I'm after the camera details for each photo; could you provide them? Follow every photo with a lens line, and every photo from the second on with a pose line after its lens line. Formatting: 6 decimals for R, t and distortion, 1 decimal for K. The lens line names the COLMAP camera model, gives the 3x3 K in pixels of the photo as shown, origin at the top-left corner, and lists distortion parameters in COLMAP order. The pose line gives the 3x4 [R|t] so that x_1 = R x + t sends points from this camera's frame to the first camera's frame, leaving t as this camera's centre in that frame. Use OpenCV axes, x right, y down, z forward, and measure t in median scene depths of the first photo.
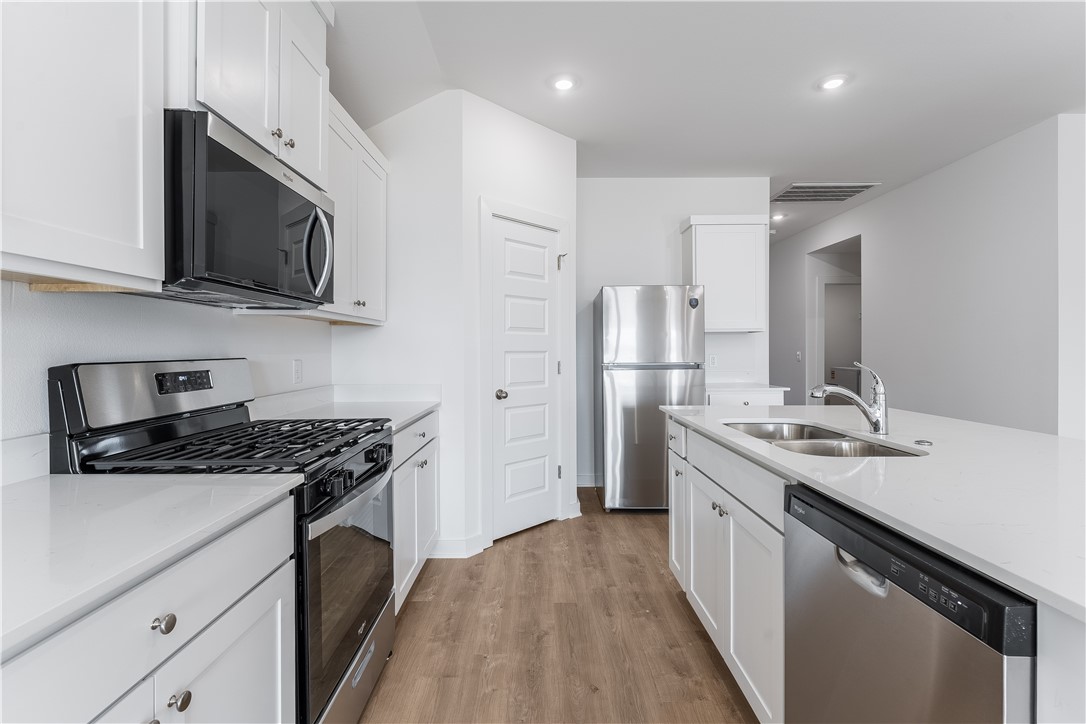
lens RADIAL K [[483.7, 0, 540.6], [0, 483.7, 356.2], [0, 0, 1]] dist [0.003357, -0.000558]
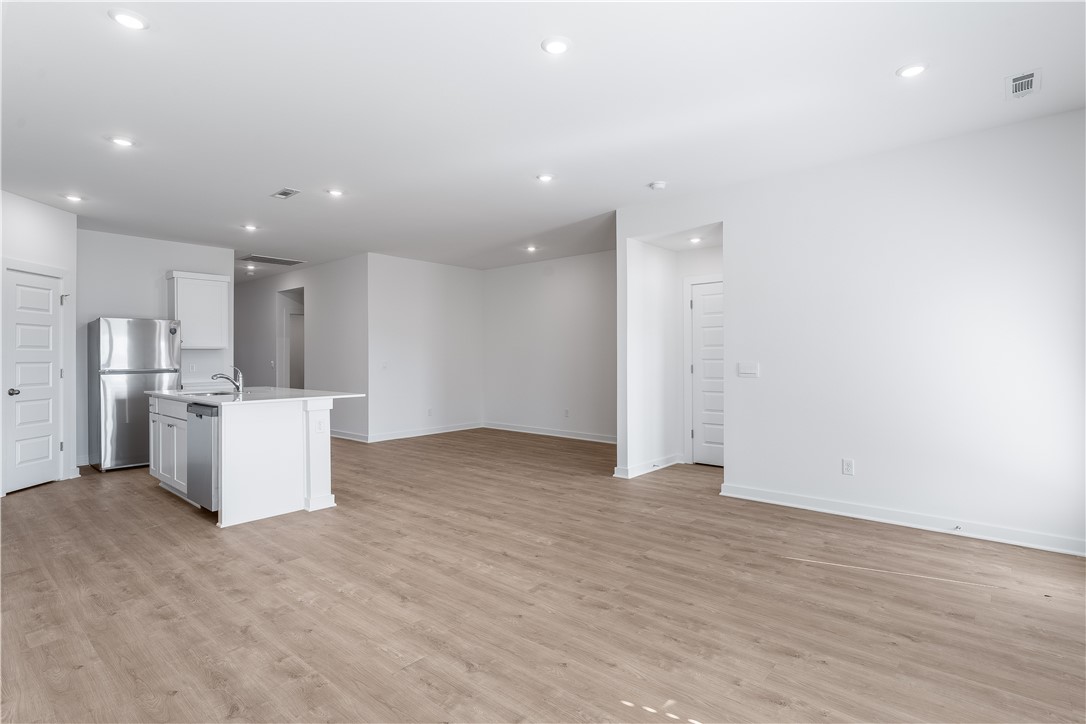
lens RADIAL K [[527.9, 0, 542.8], [0, 527.9, 354.4], [0, 0, 1]] dist [-0.000227, -0.001270]
pose [[0.646032, 0.004434, 0.763298, -0.283502], [0.007104, 0.999905, -0.011821, -0.004309], [-0.763277, 0.013059, 0.645939, -1.337726]]
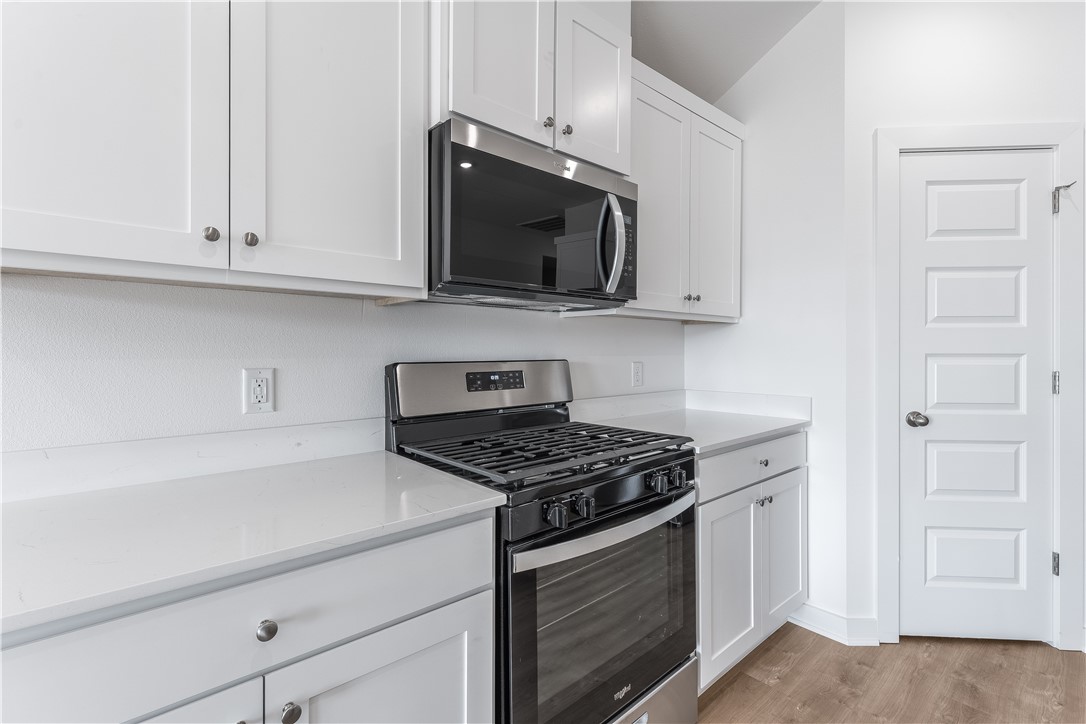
lens RADIAL K [[483.7, 0, 540.7], [0, 483.7, 354.7], [0, 0, 1]] dist [0.003357, -0.000558]
pose [[0.660982, 0.004324, -0.750389, 0.081336], [-0.010153, 0.999943, -0.003182, -0.002093], [0.750333, 0.009722, 0.660989, 0.189533]]
